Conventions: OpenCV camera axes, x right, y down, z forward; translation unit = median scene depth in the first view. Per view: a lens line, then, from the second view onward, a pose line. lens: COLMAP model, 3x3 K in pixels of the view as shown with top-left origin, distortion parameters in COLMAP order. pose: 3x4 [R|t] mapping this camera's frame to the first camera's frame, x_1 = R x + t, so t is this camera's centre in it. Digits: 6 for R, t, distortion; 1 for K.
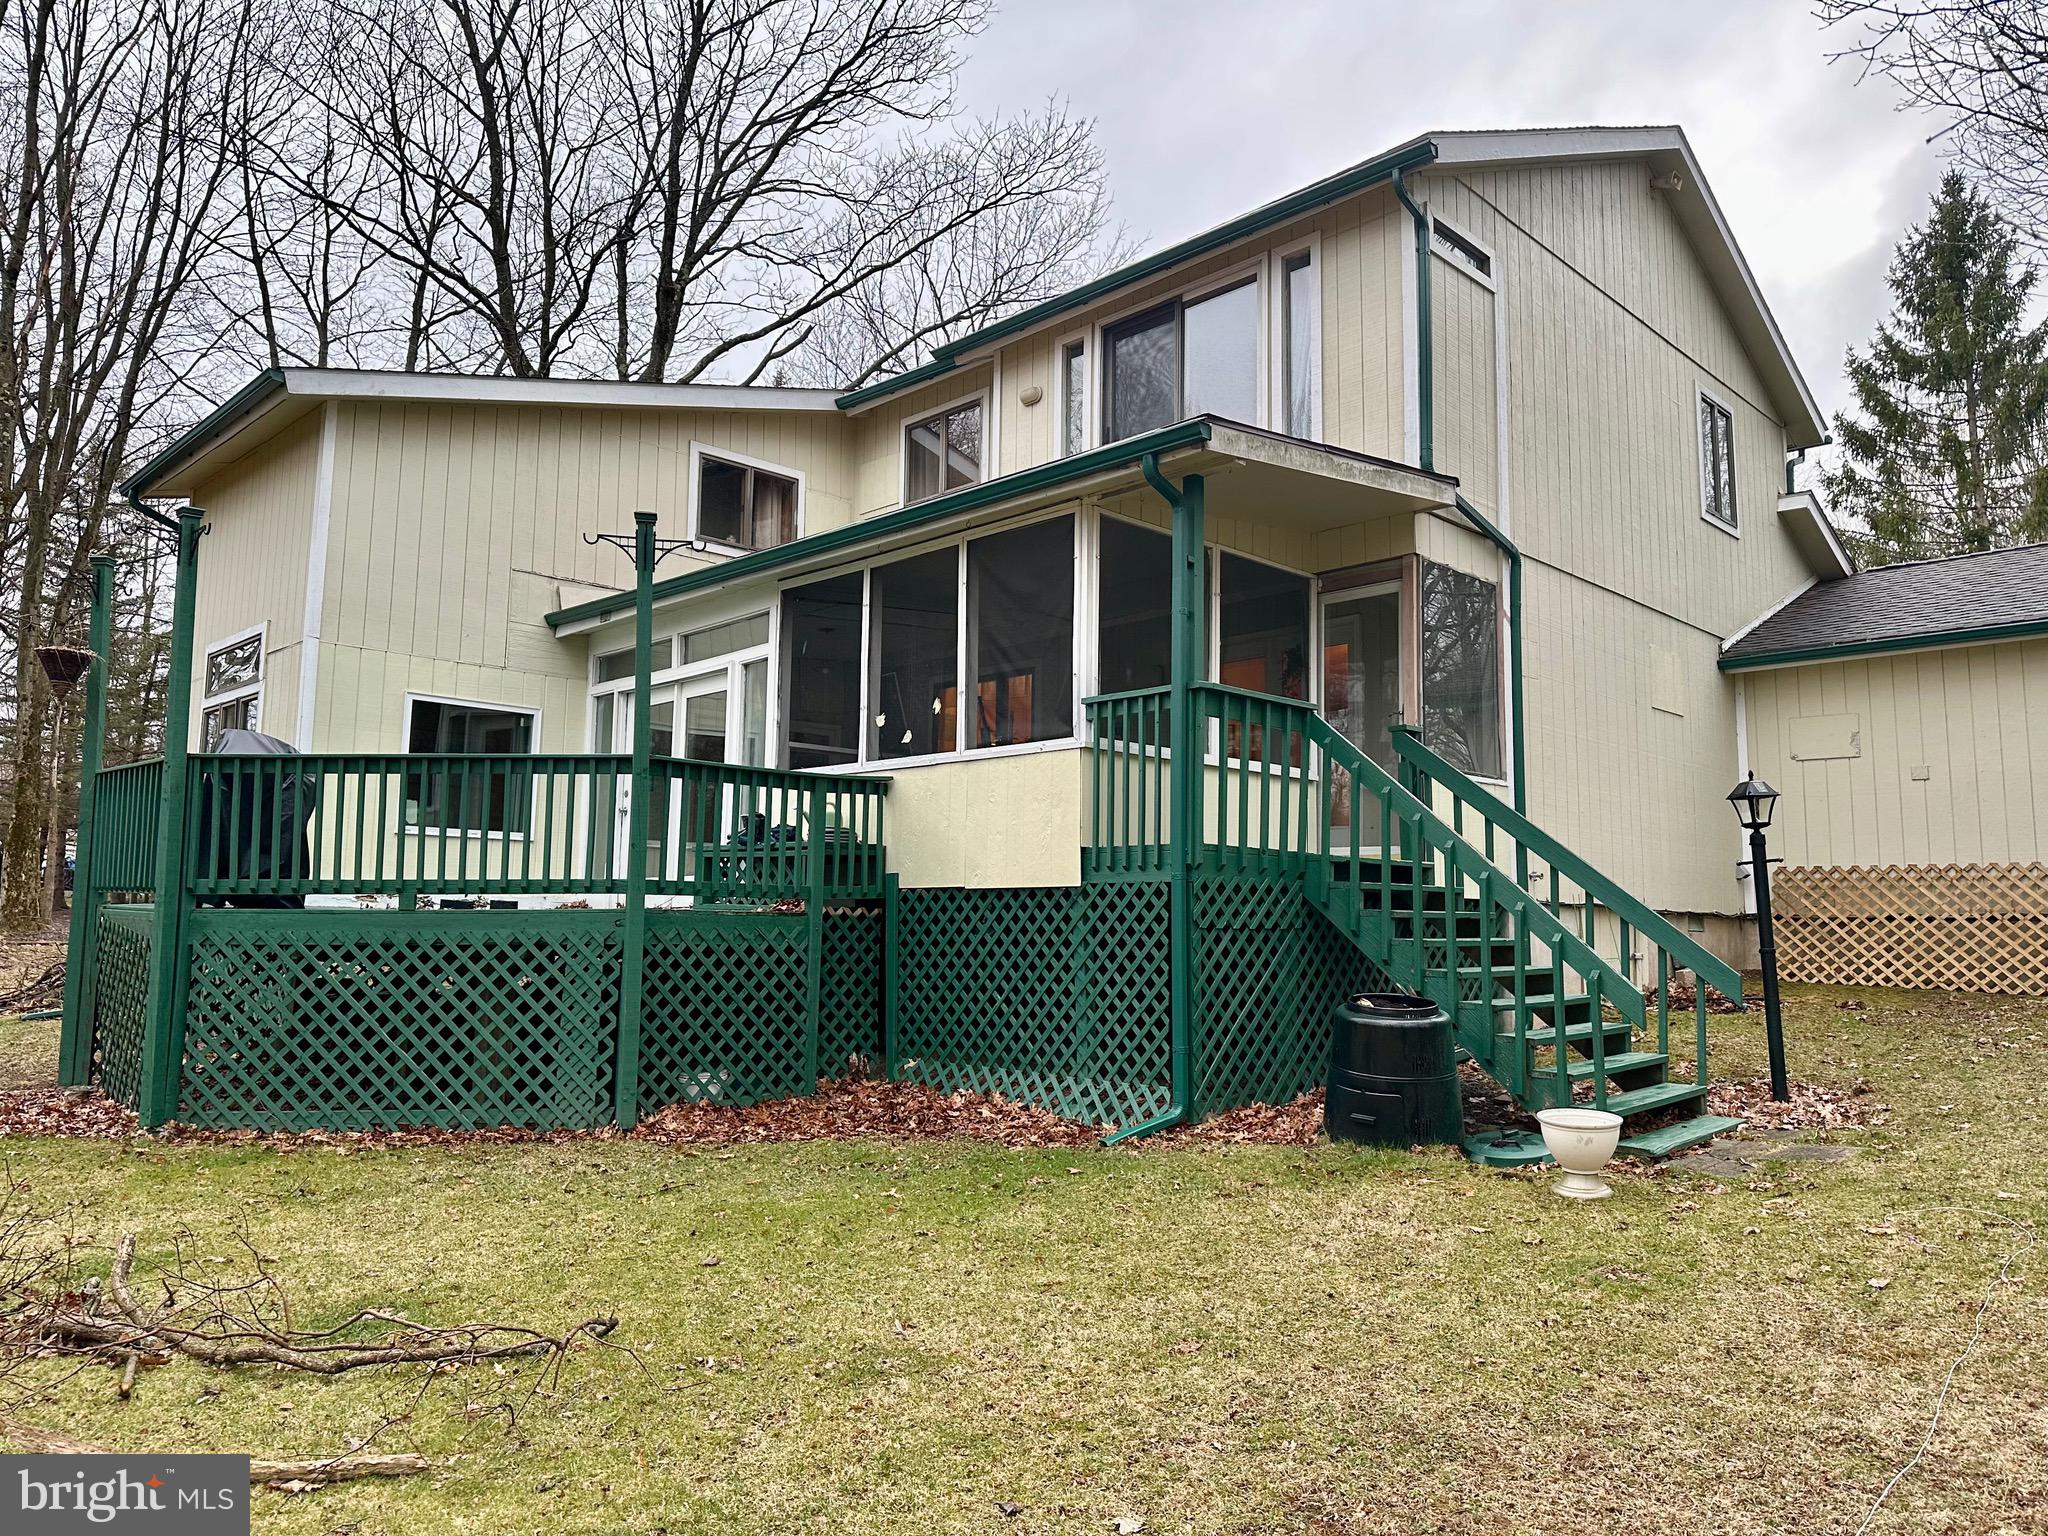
lens RADIAL K [[1436.8, 0, 1034.6], [0, 1436.8, 759.6], [0, 0, 1]] dist [0.134229, -0.121196]
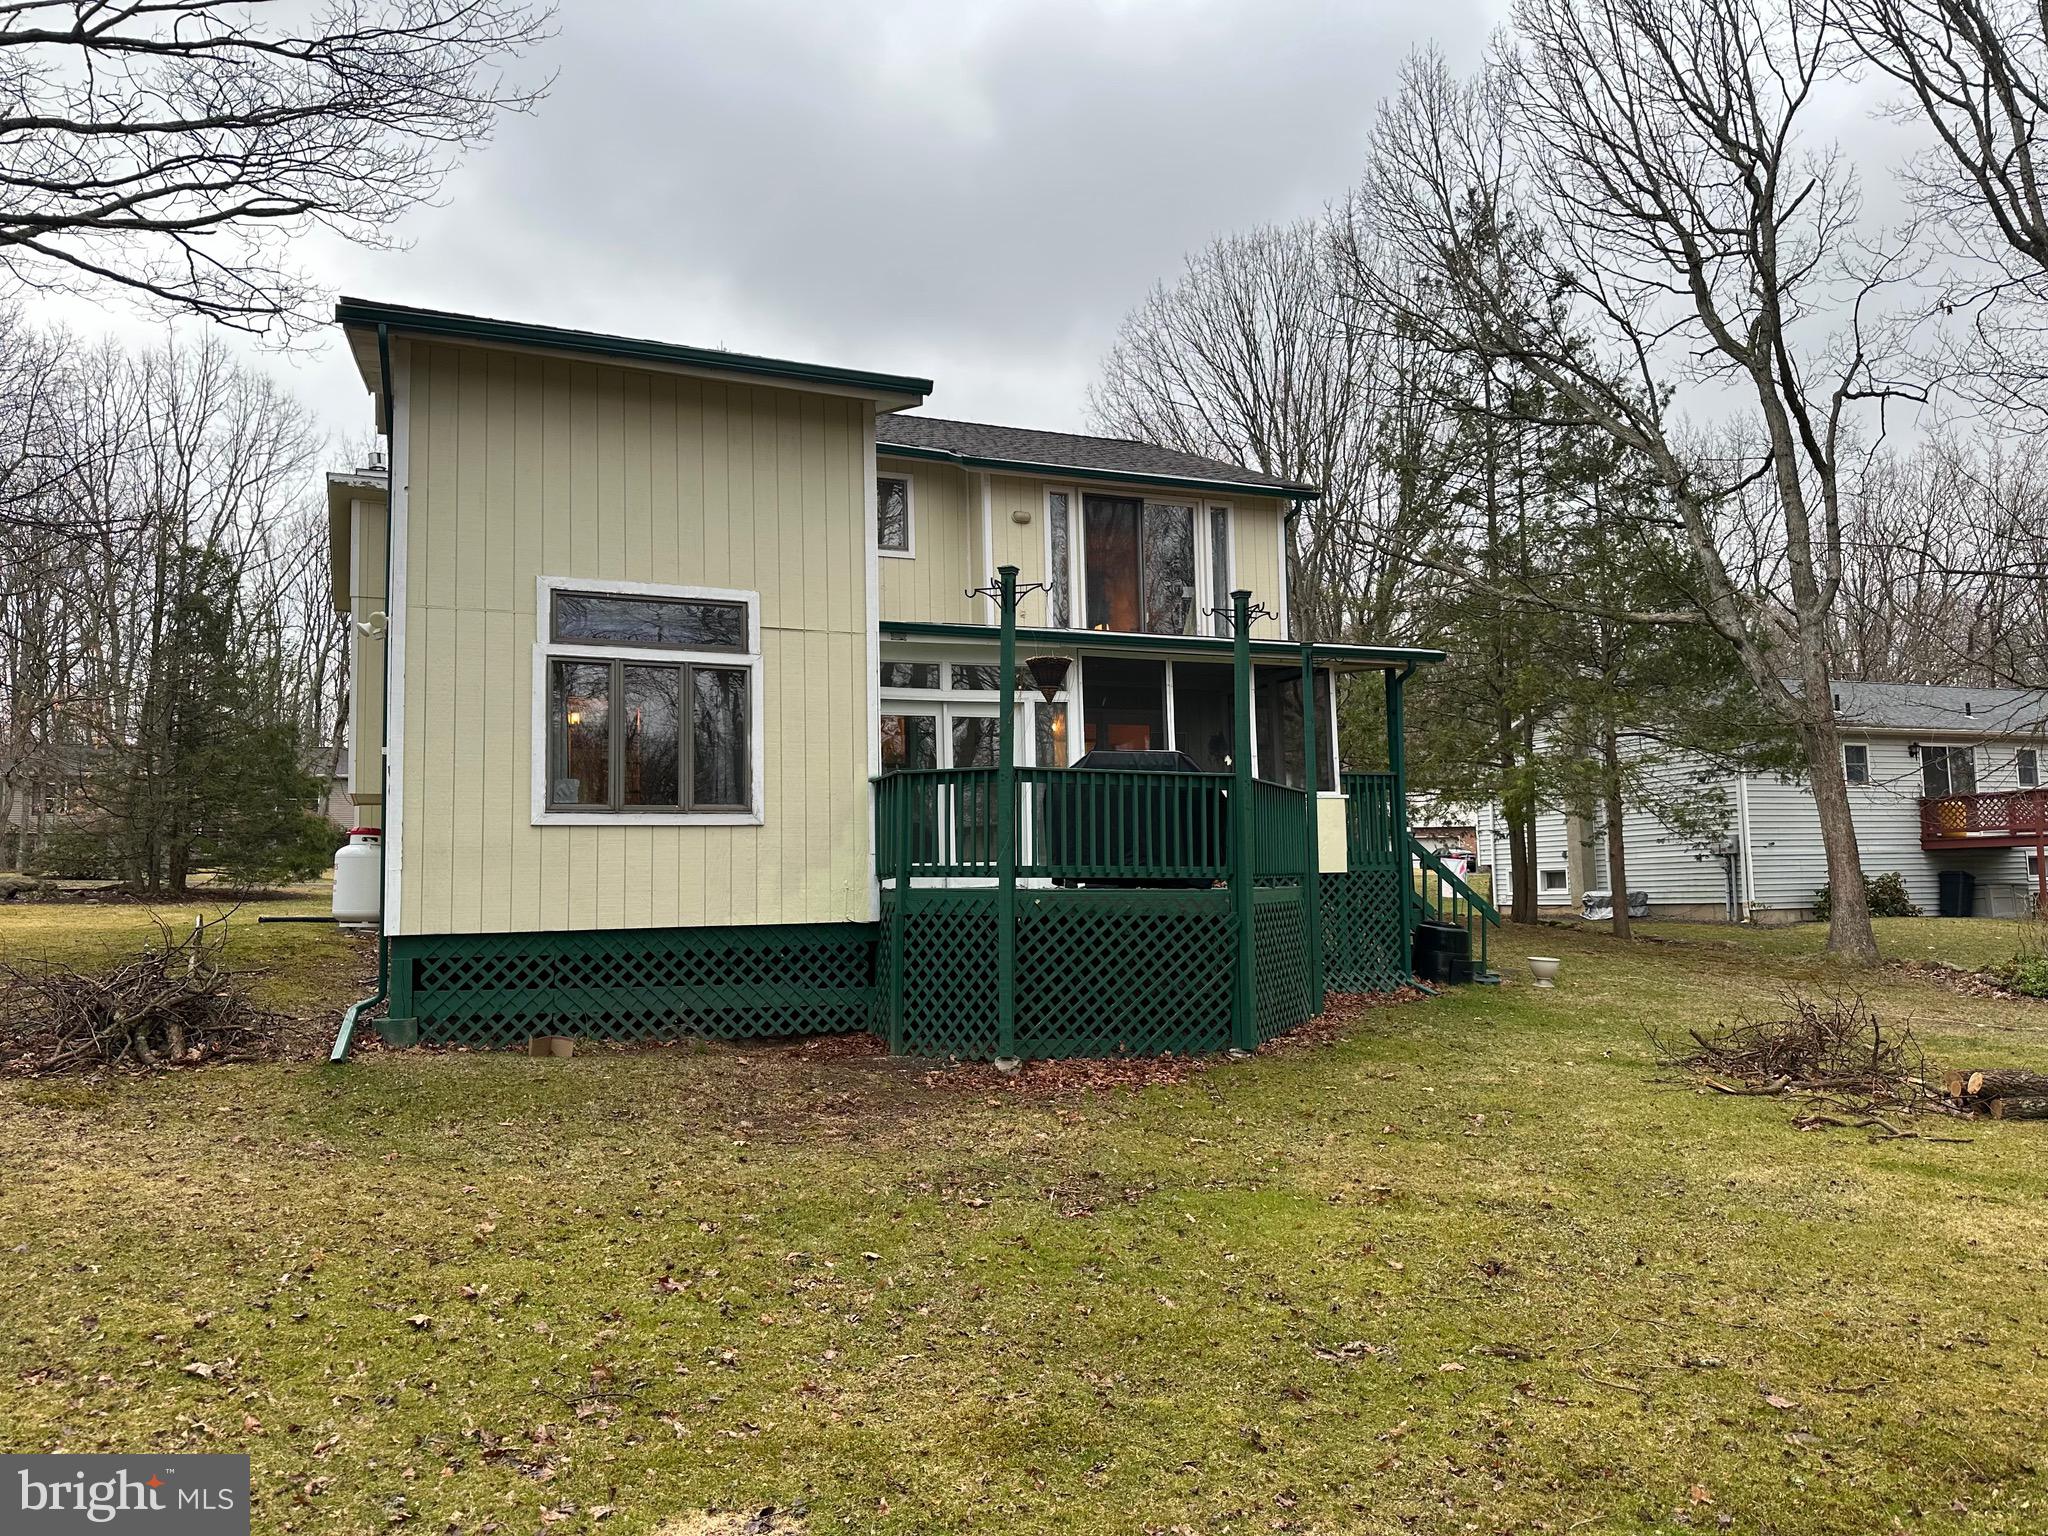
lens RADIAL K [[1436.8, 0, 1034.6], [0, 1436.8, 759.6], [0, 0, 1]] dist [0.134229, -0.121196]
pose [[0.377919, 0.067722, 0.923359, -1.452380], [-0.085533, 0.995610, -0.038014, 0.036833], [-0.921879, -0.064611, 0.382052, 0.513533]]
